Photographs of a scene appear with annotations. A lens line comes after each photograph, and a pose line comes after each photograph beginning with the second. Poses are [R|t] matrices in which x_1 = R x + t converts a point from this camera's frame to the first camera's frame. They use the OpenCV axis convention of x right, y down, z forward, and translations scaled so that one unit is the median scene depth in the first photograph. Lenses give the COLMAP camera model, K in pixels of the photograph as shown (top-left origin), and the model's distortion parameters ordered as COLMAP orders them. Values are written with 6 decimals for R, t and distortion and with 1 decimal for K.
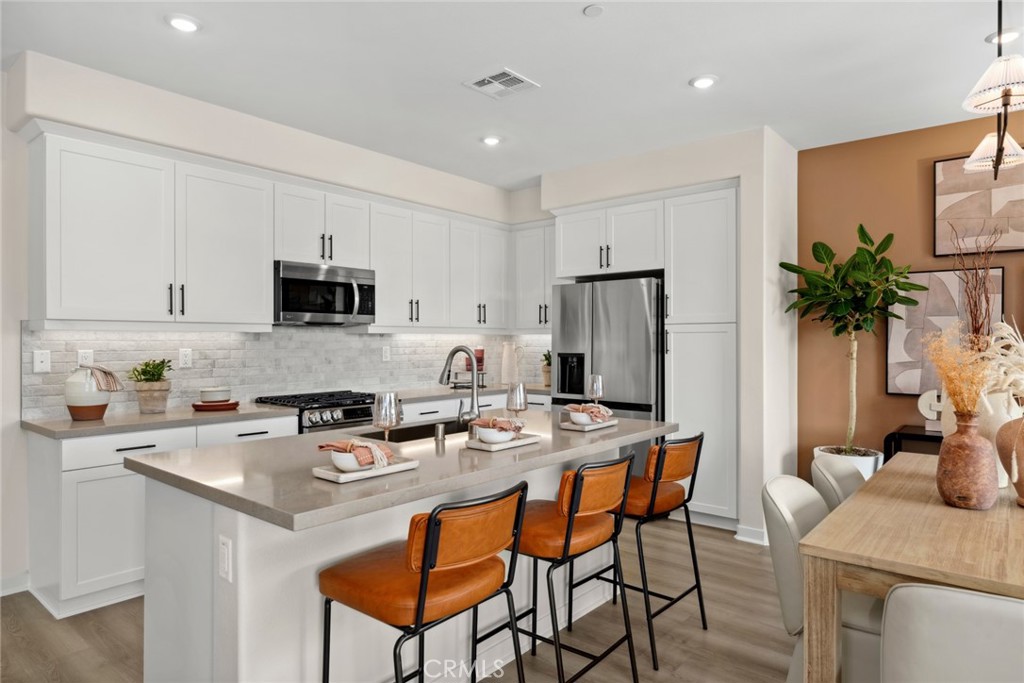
lens RADIAL K [[598.8, 0, 511.3], [0, 598.8, 341.3], [0, 0, 1]] dist [0.002888, 0.000355]
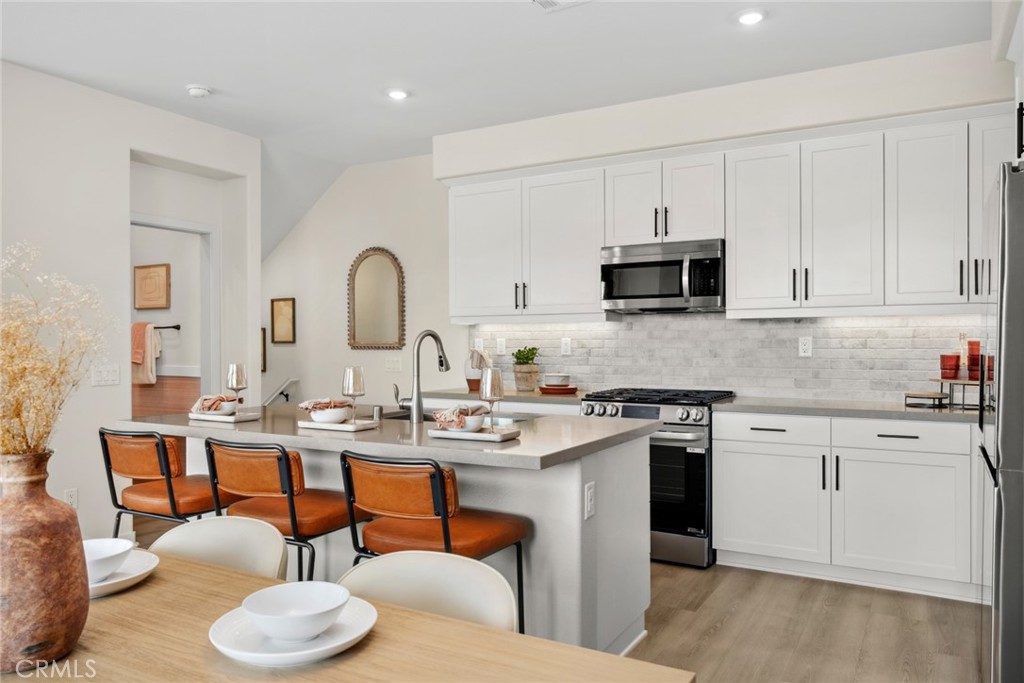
lens RADIAL K [[736.9, 0, 511.4], [0, 736.9, 343.6], [0, 0, 1]] dist [-0.002514, -0.001115]
pose [[0.174526, 0.012499, -0.984573, 0.697614], [0.008685, 0.999861, 0.014232, 0.001935], [0.984614, -0.011035, 0.174393, 0.586047]]
